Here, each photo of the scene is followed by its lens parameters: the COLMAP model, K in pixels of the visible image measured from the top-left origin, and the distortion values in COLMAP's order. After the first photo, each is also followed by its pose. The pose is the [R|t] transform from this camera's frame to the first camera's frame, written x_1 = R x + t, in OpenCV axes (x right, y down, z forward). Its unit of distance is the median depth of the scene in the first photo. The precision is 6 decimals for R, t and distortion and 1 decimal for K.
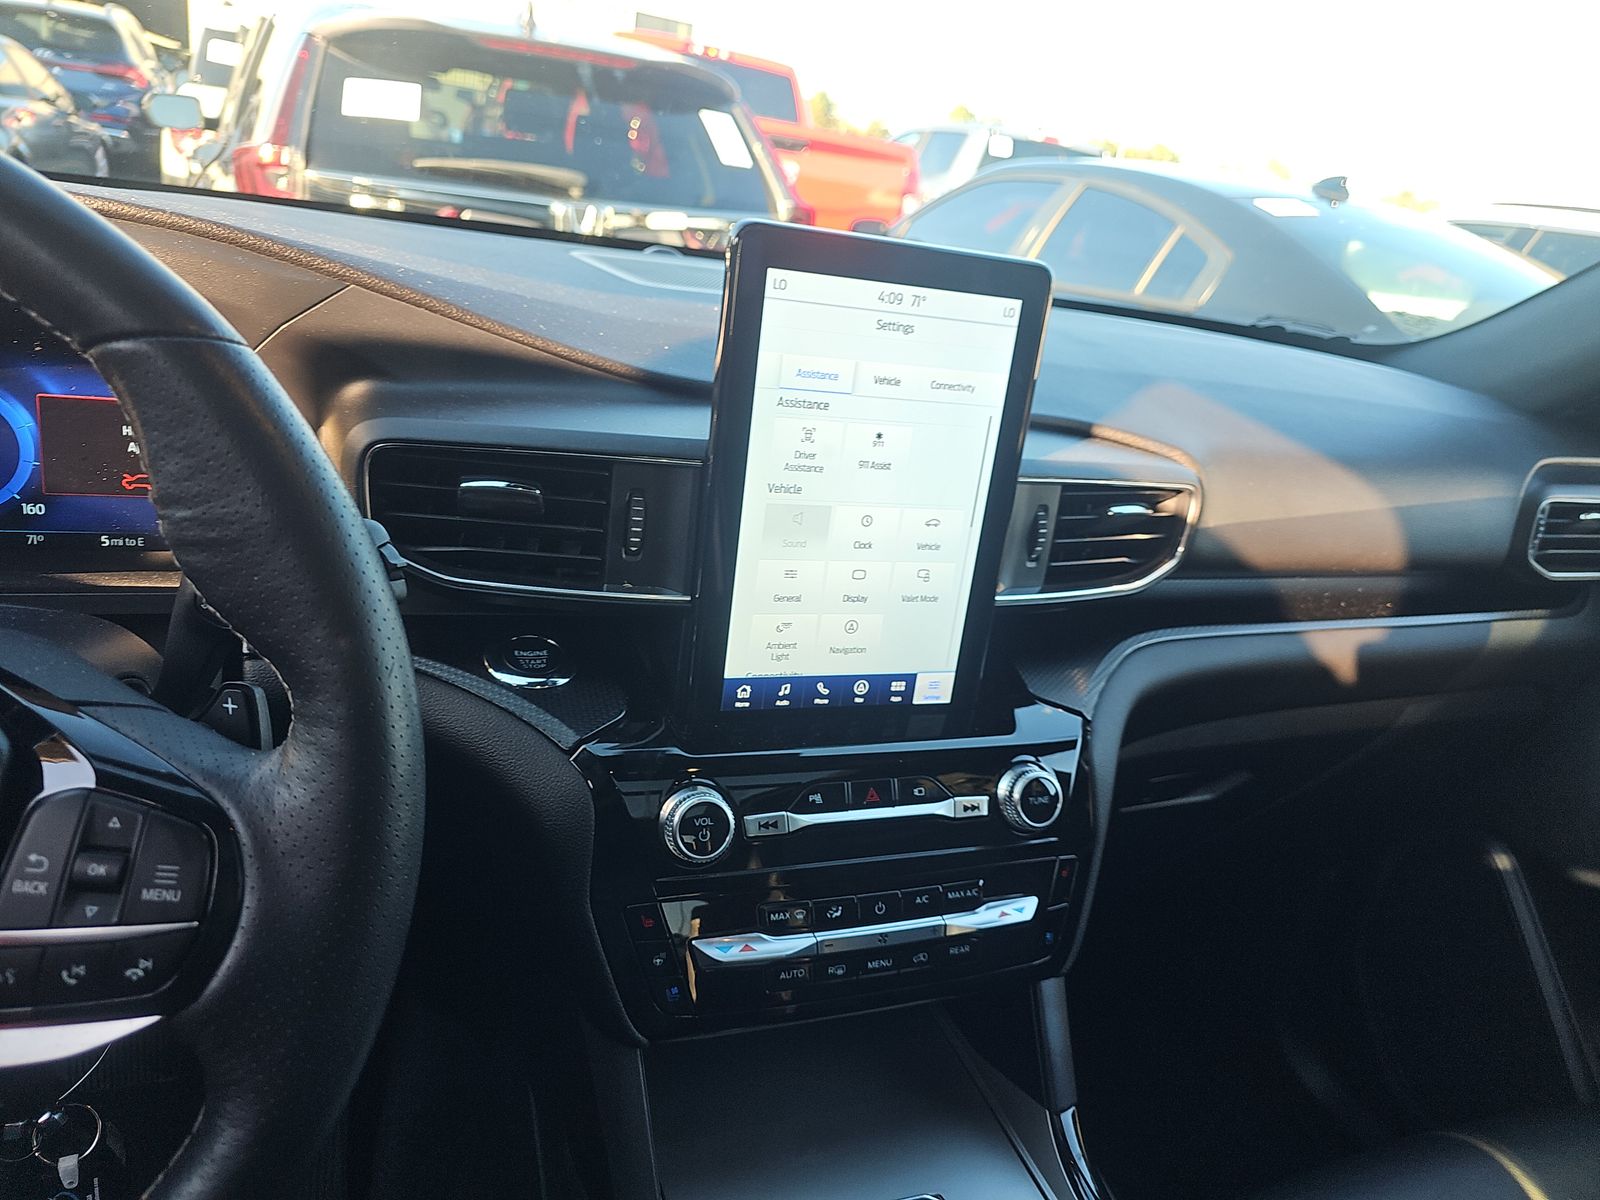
lens RADIAL K [[1092.9, 0, 805.2], [0, 1092.9, 611.7], [0, 0, 1]] dist [0.006726, -0.020375]
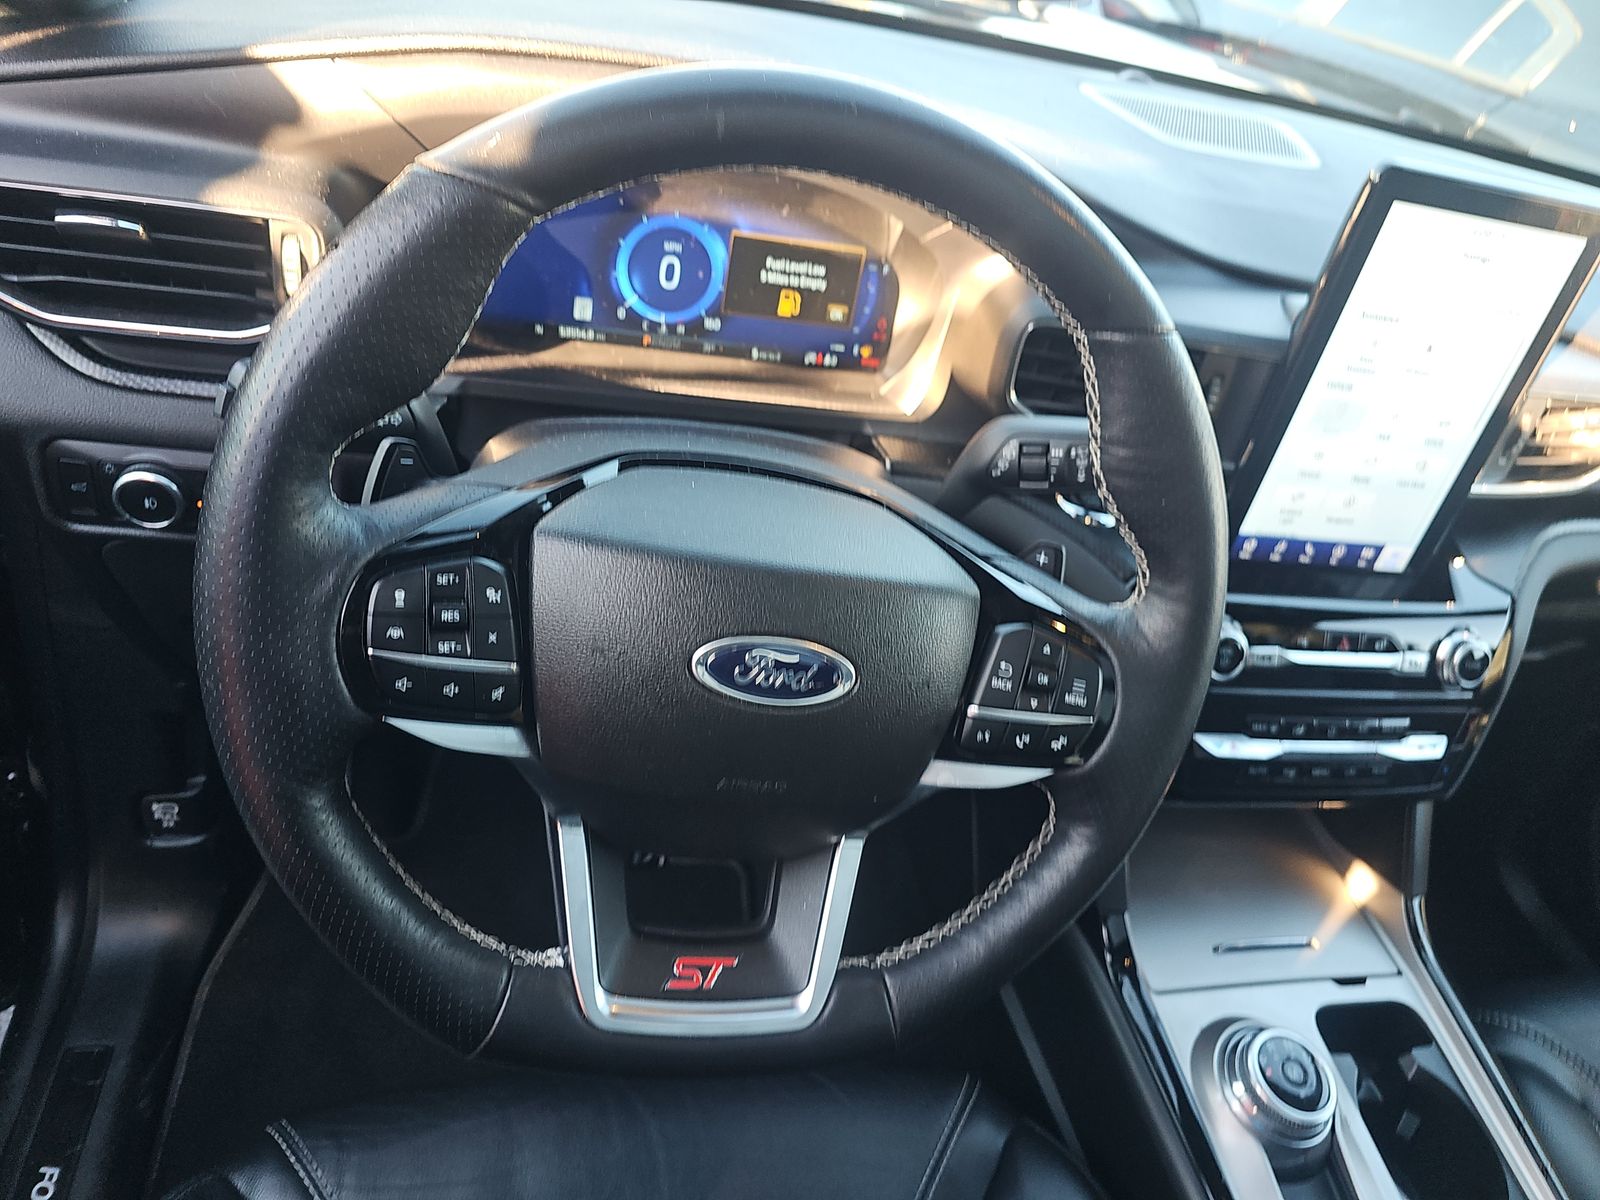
lens RADIAL K [[1092.9, 0, 796.7], [0, 1092.9, 608.6], [0, 0, 1]] dist [0.006726, -0.020375]
pose [[0.982648, 0.151982, -0.106322, -0.412664], [-0.121649, 0.960803, 0.249116, -0.100284], [0.140016, -0.231860, 0.962620, -0.255922]]
